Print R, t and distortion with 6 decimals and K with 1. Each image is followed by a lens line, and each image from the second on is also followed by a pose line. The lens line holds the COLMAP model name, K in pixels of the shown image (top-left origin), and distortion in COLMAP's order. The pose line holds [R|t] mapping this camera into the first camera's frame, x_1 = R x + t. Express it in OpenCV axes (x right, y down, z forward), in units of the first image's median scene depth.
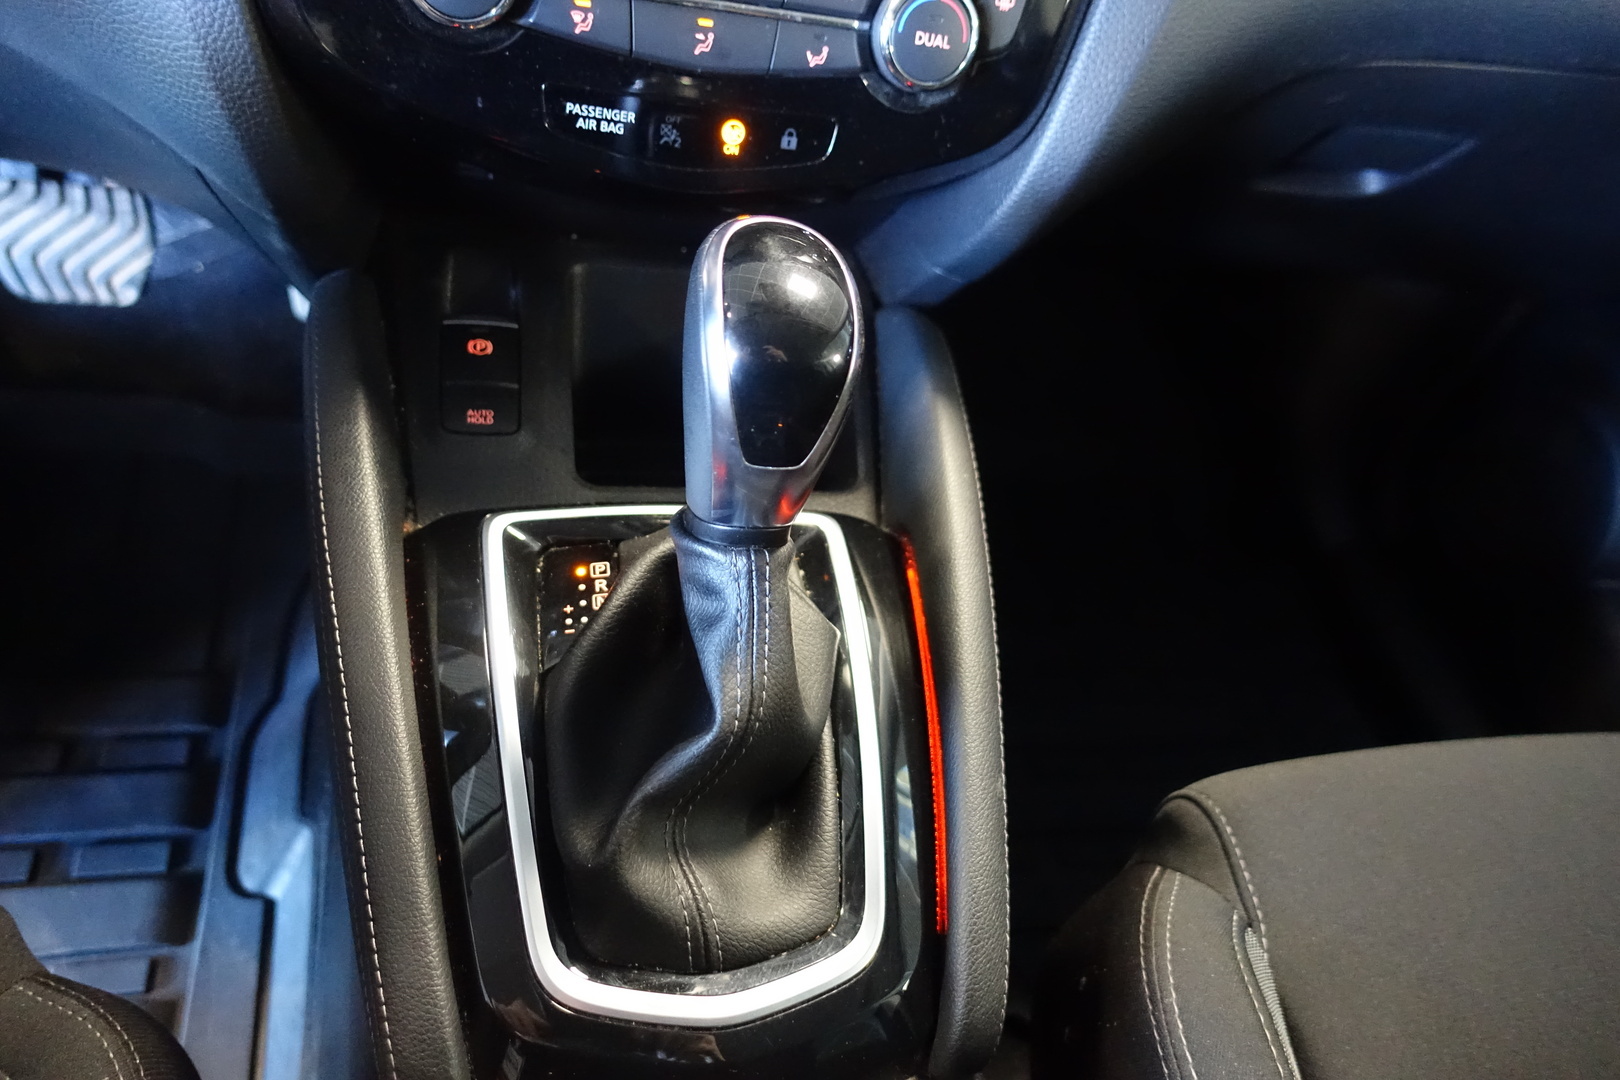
lens RADIAL K [[1104.6, 0, 820.2], [0, 1104.6, 534.5], [0, 0, 1]] dist [-0.001265, -0.003072]
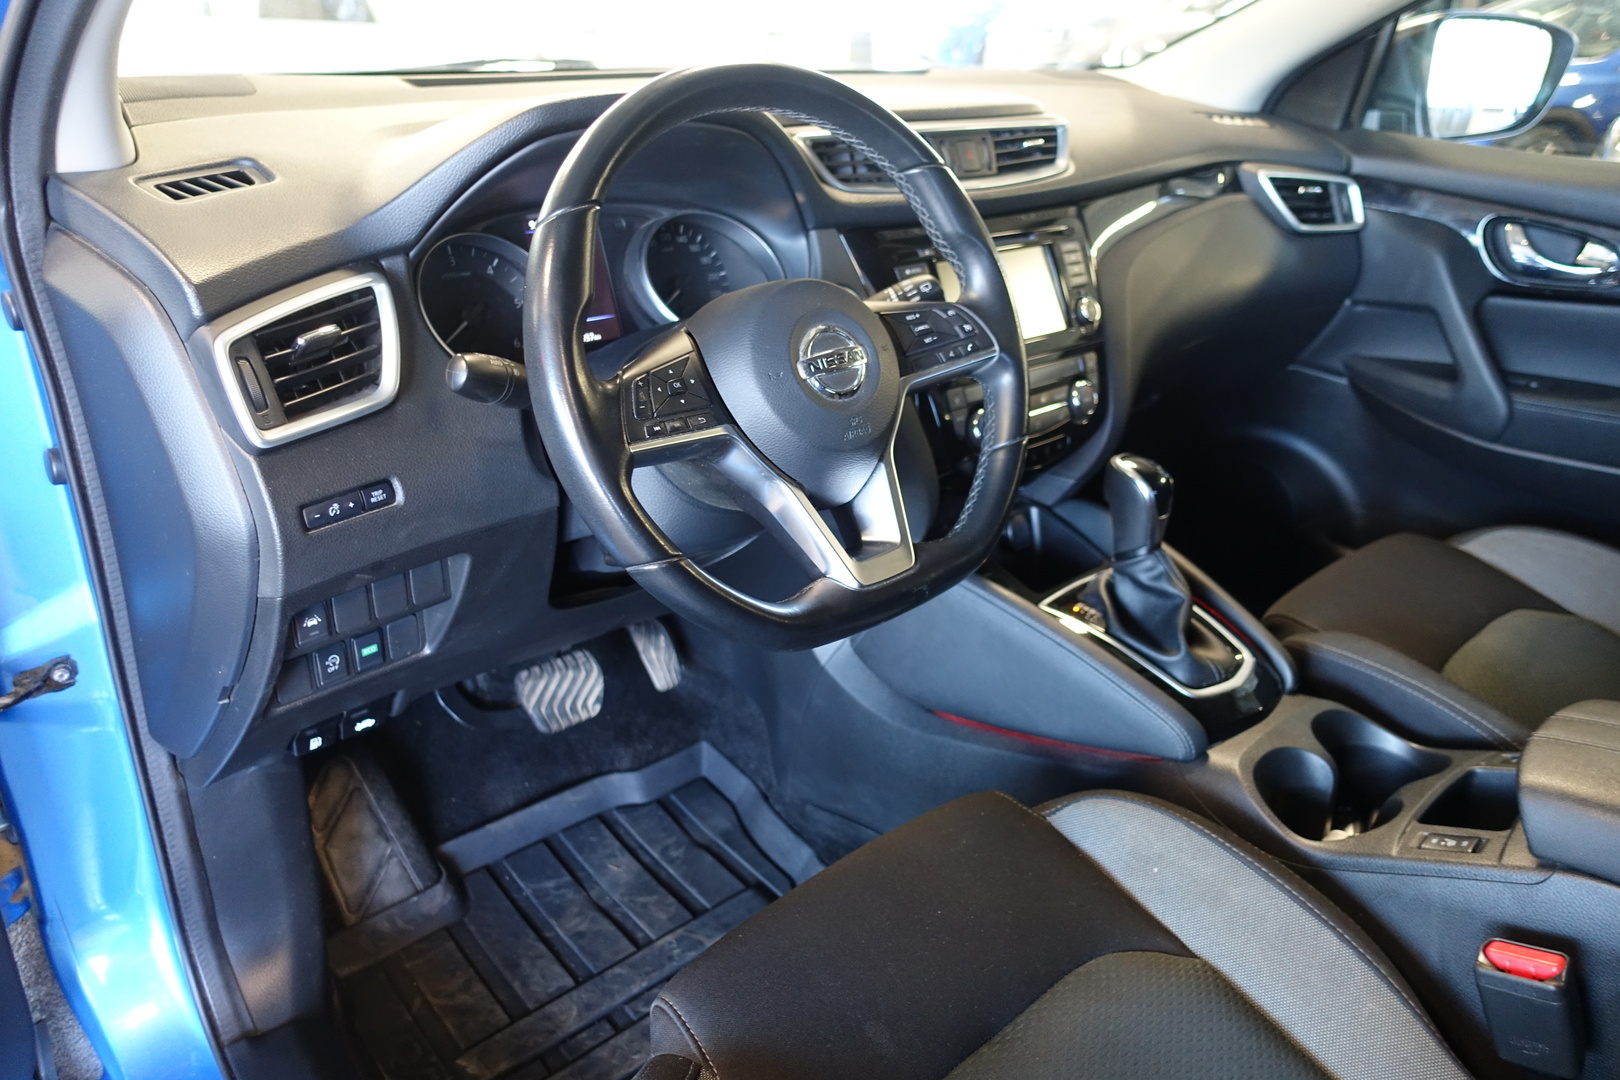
lens RADIAL K [[1104.6, 0, 793.8], [0, 1104.6, 543.5], [0, 0, 1]] dist [-0.001265, -0.003072]
pose [[0.859694, -0.382743, 0.338280, -1.732176], [0.469035, 0.853775, -0.225996, 0.185863], [-0.202317, 0.352952, 0.913506, -1.428513]]
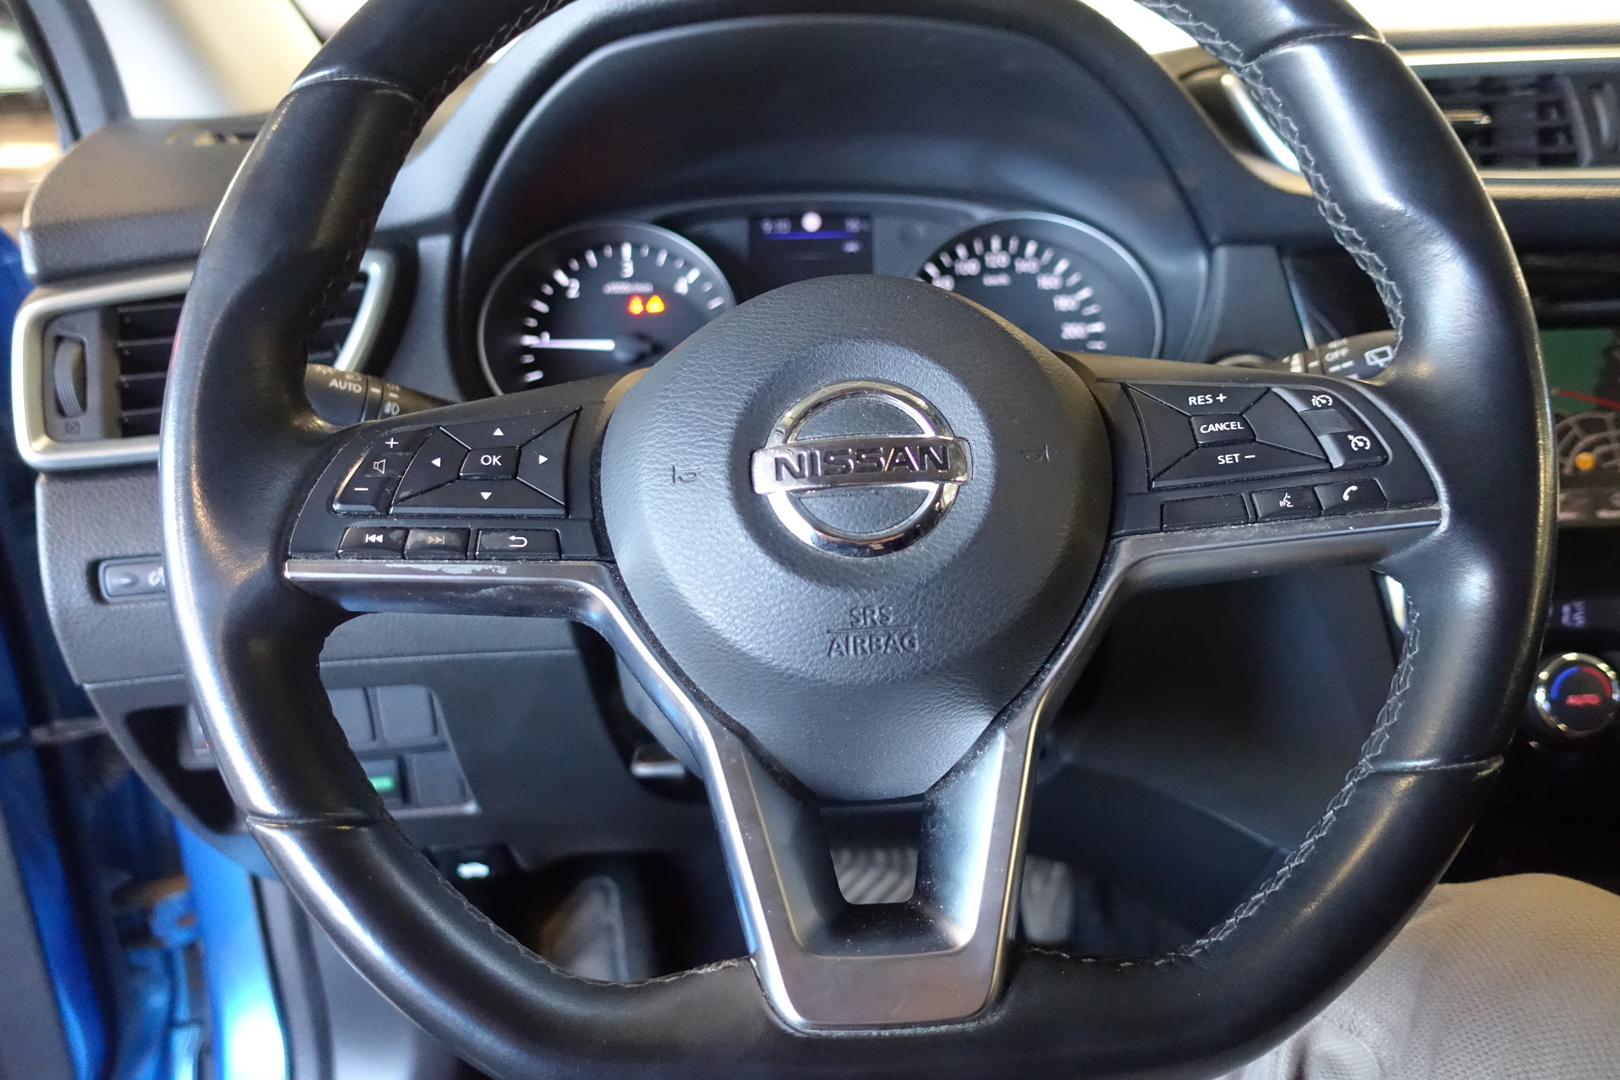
lens RADIAL K [[1104.6, 0, 812.4], [0, 1104.6, 535.1], [0, 0, 1]] dist [-0.001265, -0.003072]
pose [[0.955447, -0.177576, -0.235769, -0.781385], [0.043142, 0.874220, -0.483609, -0.051478], [0.291991, 0.451891, 0.842932, -0.486885]]
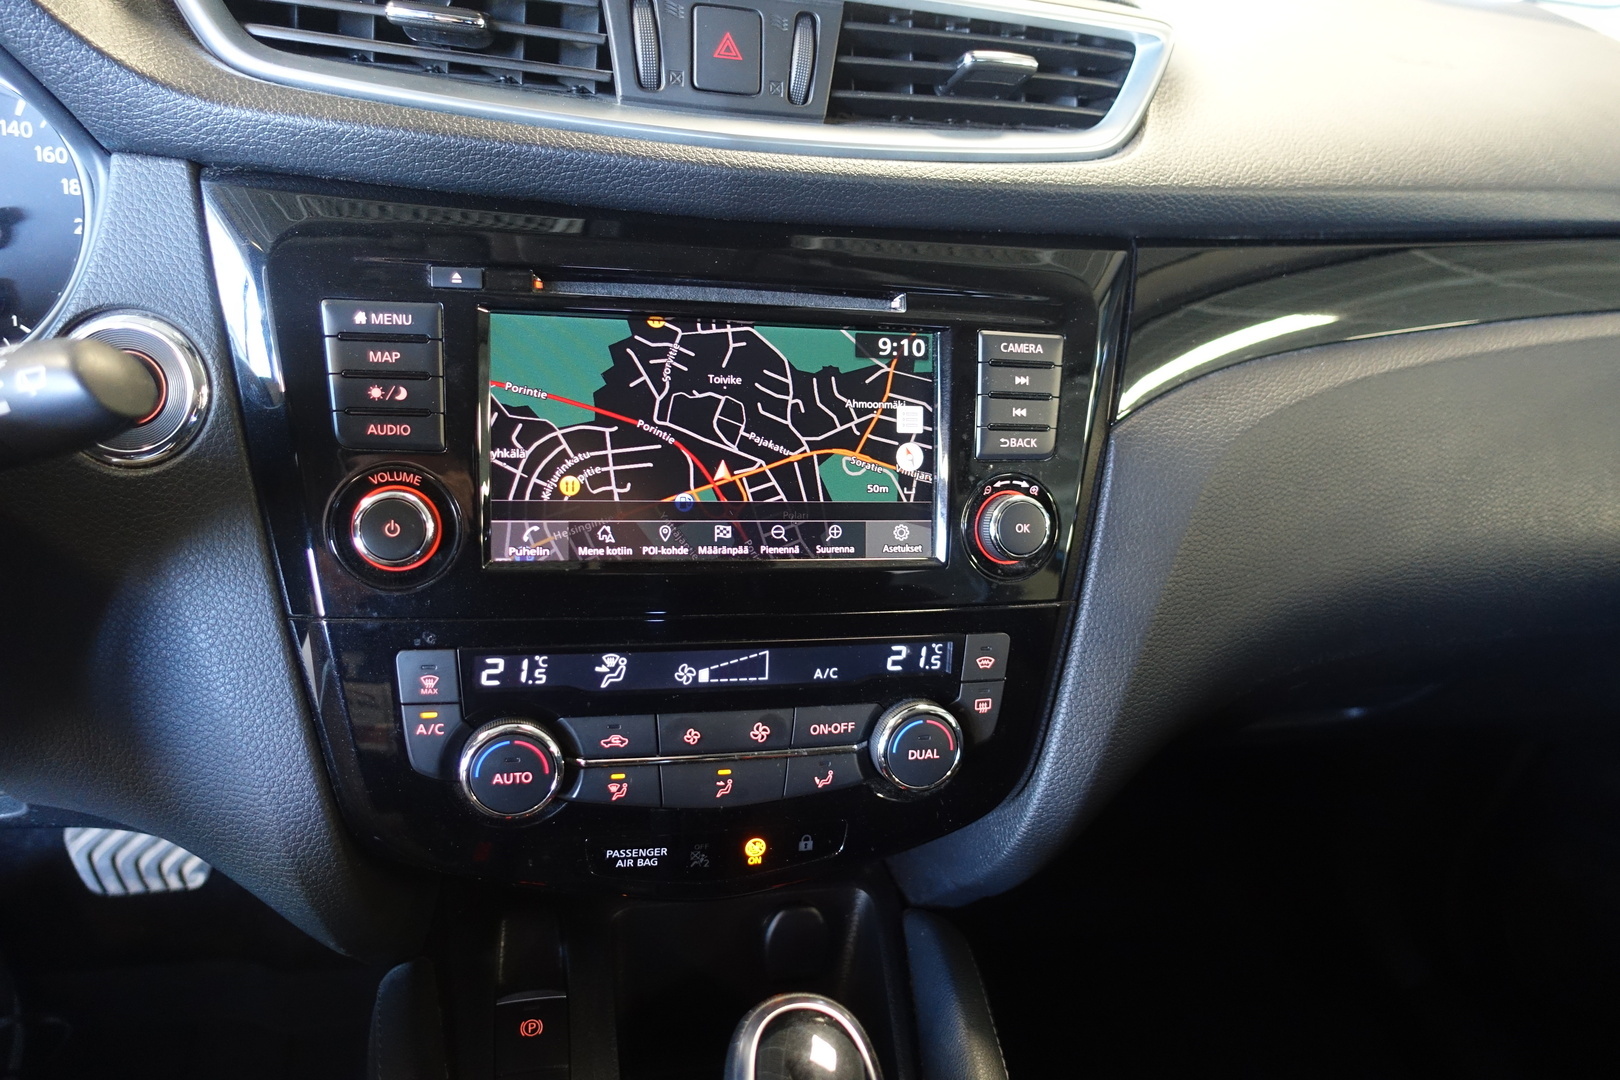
lens RADIAL K [[1104.6, 0, 818.4], [0, 1104.6, 534.5], [0, 0, 1]] dist [-0.001265, -0.003072]
pose [[0.994659, -0.101111, -0.020753, 0.040063], [0.090194, 0.949163, -0.301586, -0.326690], [0.050191, 0.298103, 0.953213, -0.154389]]
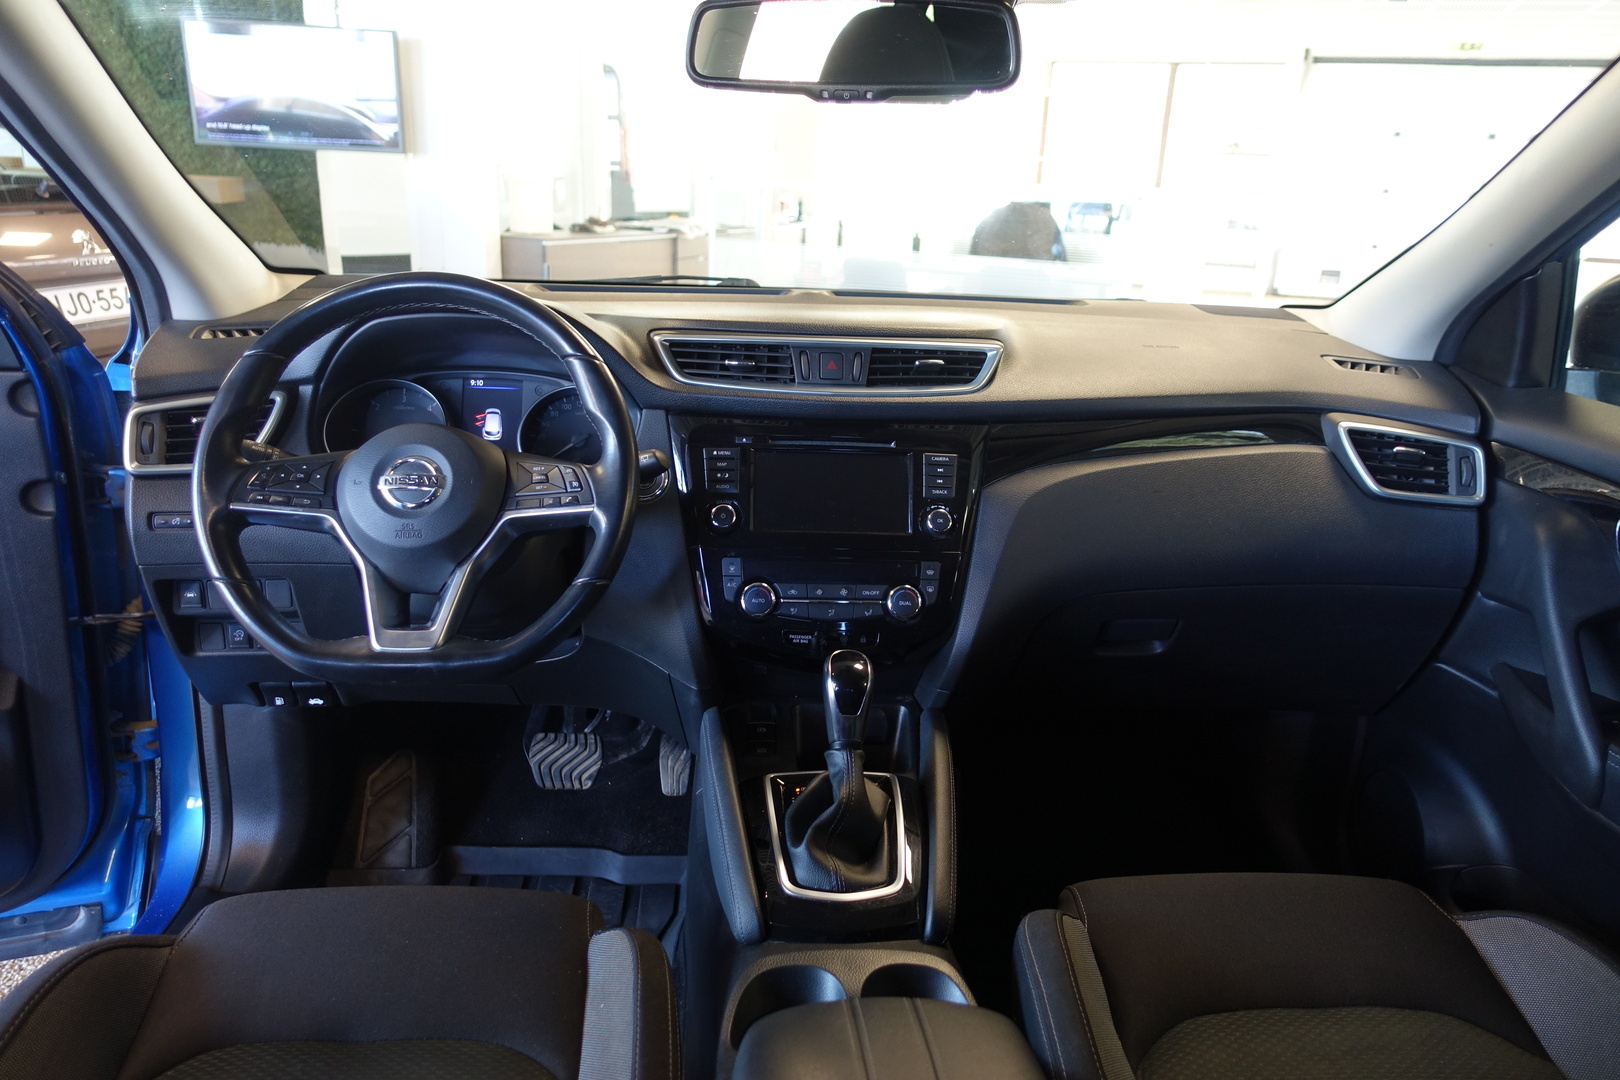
lens RADIAL K [[1104.6, 0, 804.9], [0, 1104.6, 547.6], [0, 0, 1]] dist [-0.001265, -0.003072]
pose [[0.971632, -0.142145, -0.189015, 0.429727], [0.020051, 0.845856, -0.533035, 1.044625], [0.235647, 0.514124, 0.824710, -1.663951]]
